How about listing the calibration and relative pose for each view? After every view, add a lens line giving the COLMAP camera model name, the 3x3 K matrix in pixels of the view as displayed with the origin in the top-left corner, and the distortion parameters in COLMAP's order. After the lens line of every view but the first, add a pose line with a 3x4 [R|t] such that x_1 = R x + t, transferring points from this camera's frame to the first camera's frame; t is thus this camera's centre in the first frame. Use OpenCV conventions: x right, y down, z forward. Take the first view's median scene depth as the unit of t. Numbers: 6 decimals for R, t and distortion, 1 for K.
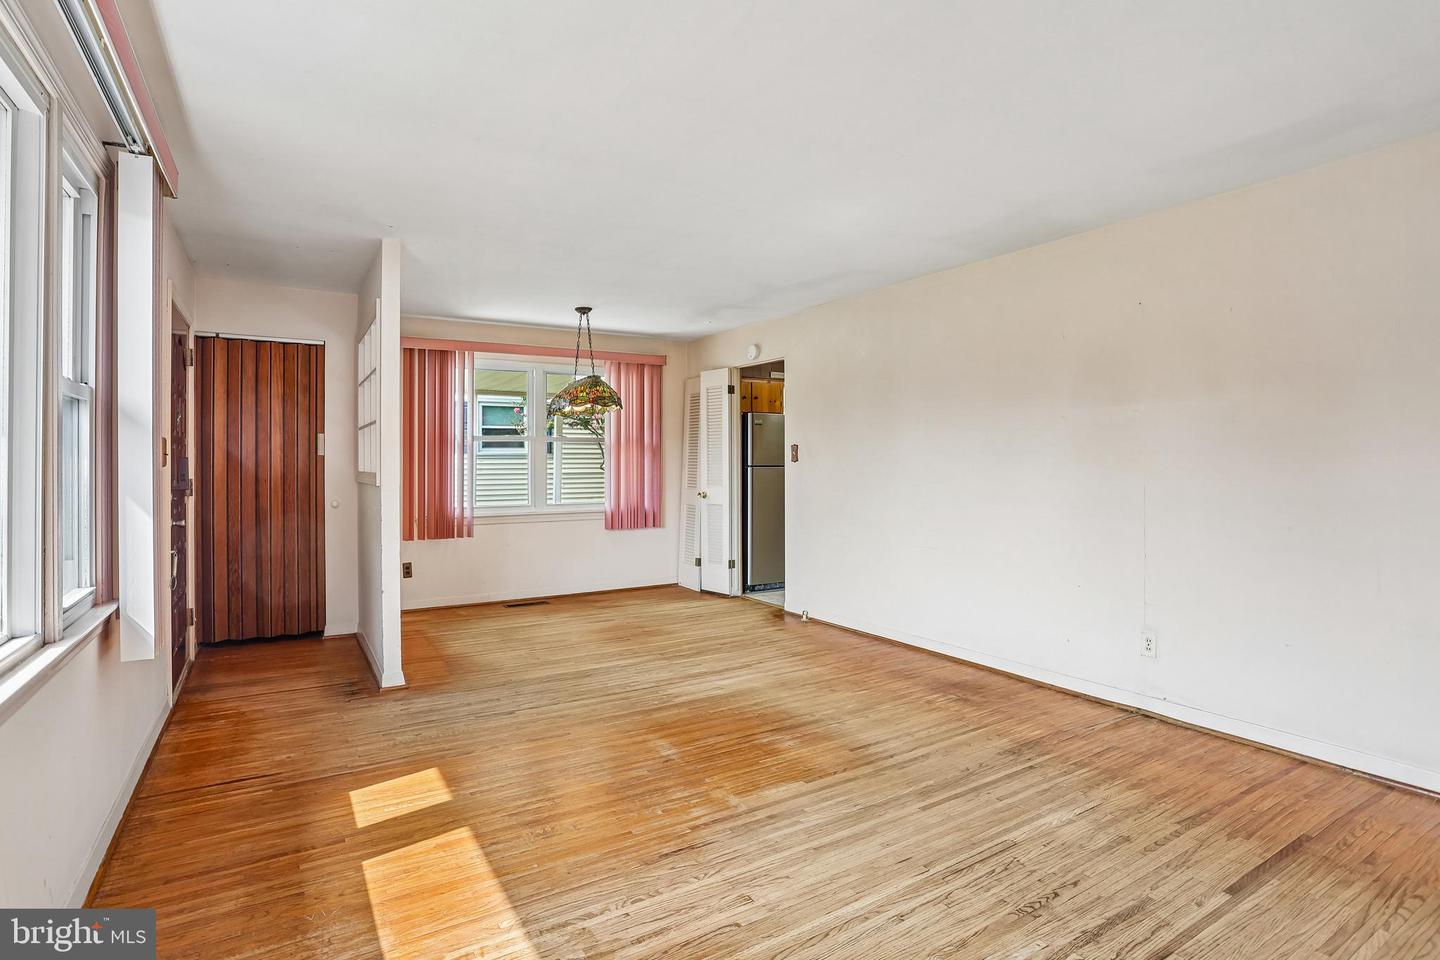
lens RADIAL K [[715.3, 0, 698.4], [0, 715.3, 459.0], [0, 0, 1]] dist [-0.071751, 0.034070]
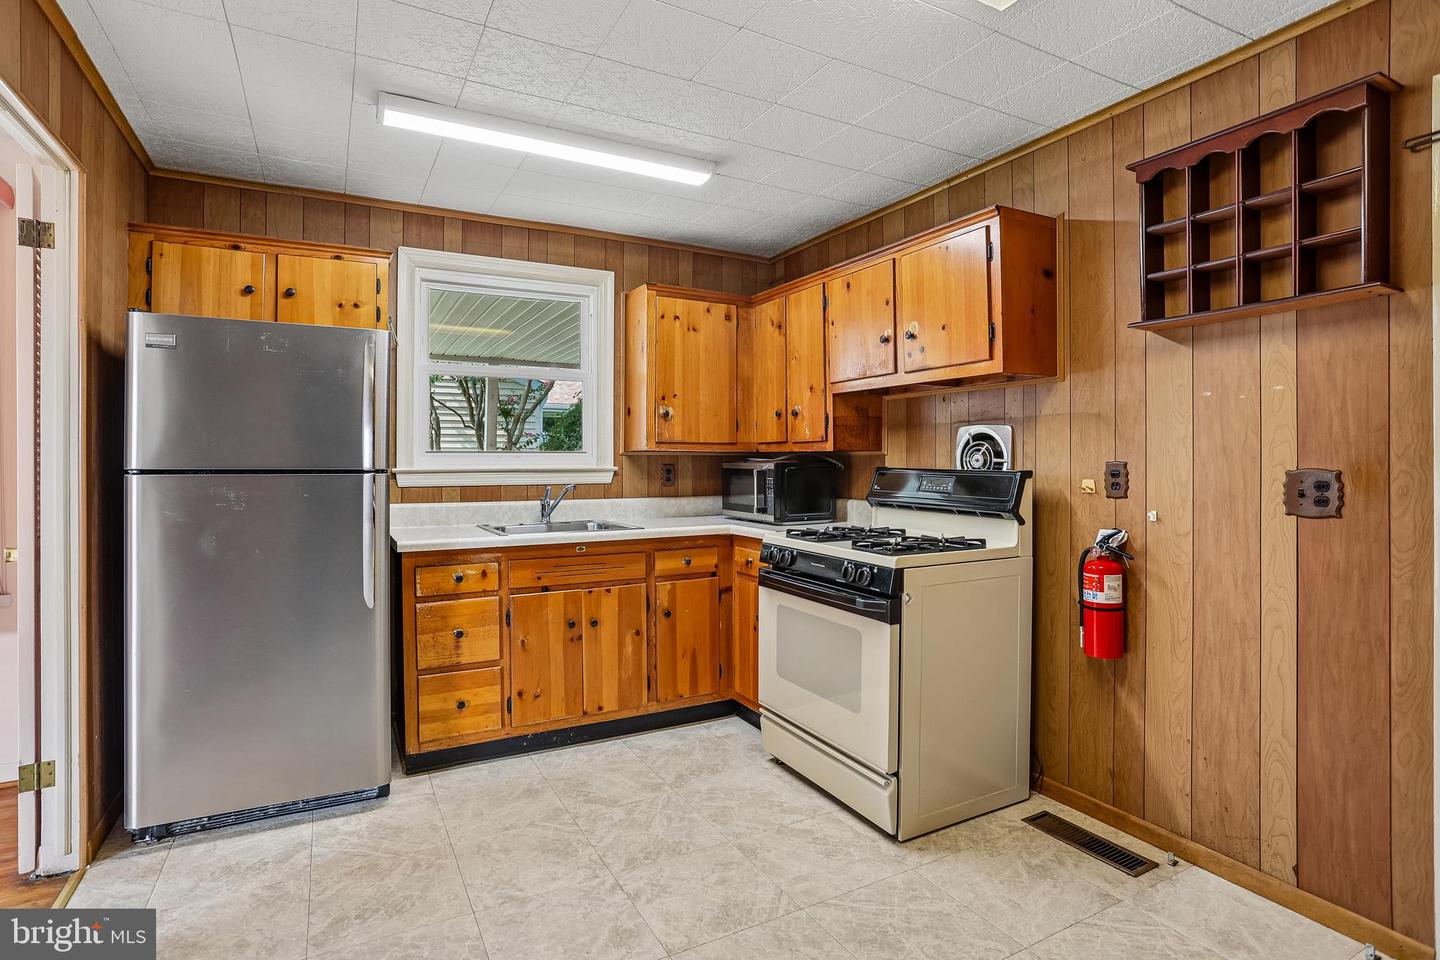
lens RADIAL K [[715.3, 0, 698.4], [0, 715.3, 459.0], [0, 0, 1]] dist [-0.071751, 0.034070]
pose [[0.998018, 0.001957, -0.062904, 0.625400], [-0.001727, 0.999992, 0.003711, 0.004843], [0.062911, -0.003595, 0.998013, 1.227937]]
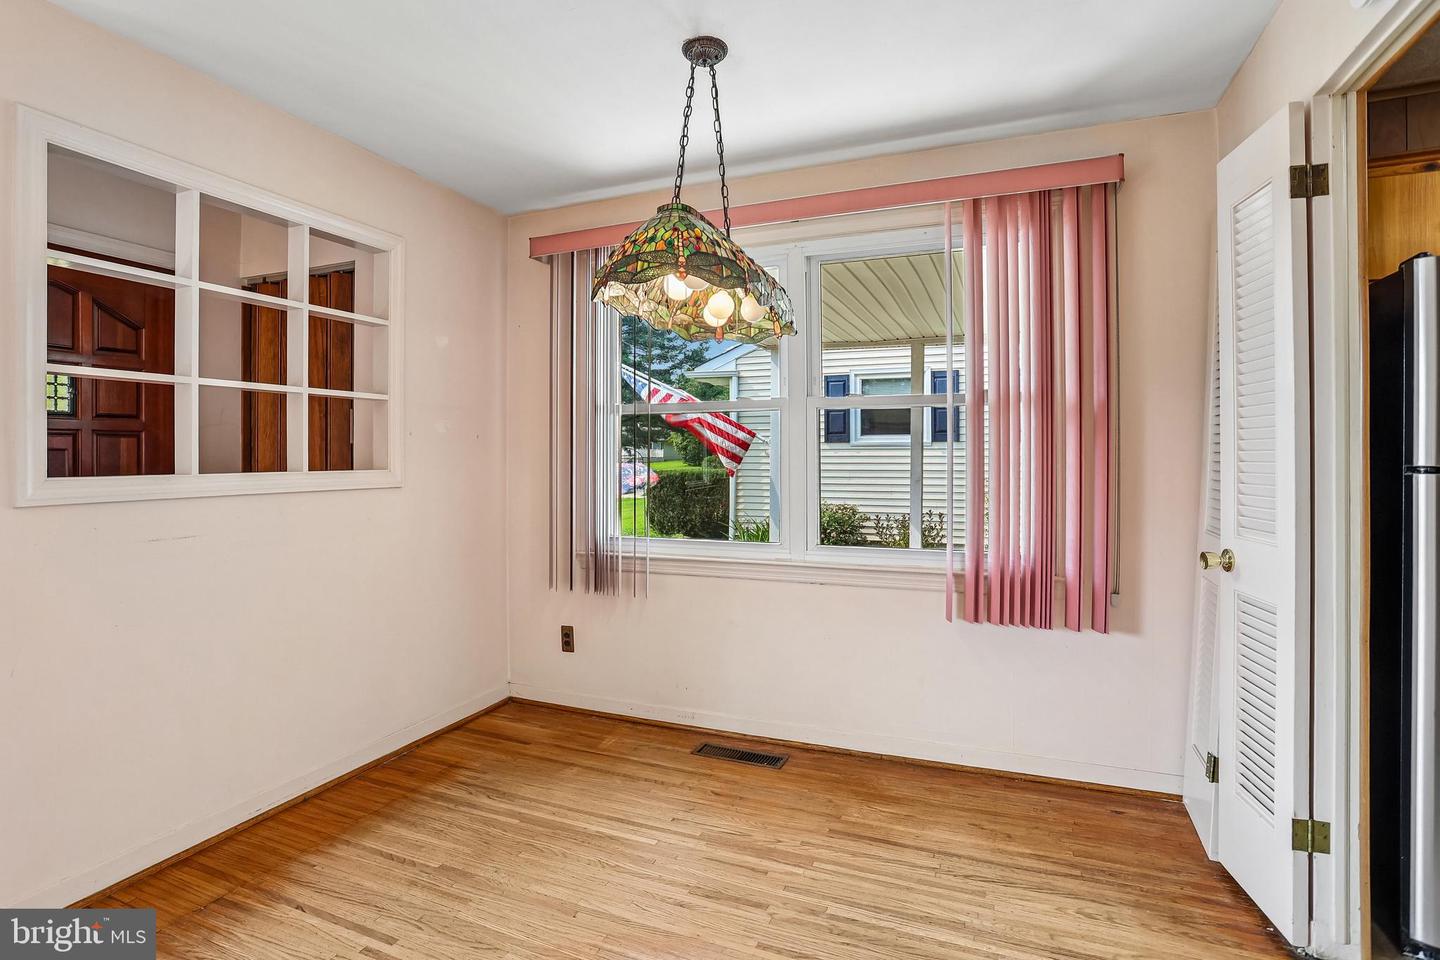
lens RADIAL K [[726.0, 0, 711.1], [0, 726.0, 451.0], [0, 0, 1]] dist [-0.074174, 0.036347]
pose [[0.588808, -0.003342, -0.808266, 0.217095], [0.005696, 0.999984, 0.000015, 0.004275], [0.808253, -0.004612, 0.588818, 1.153257]]
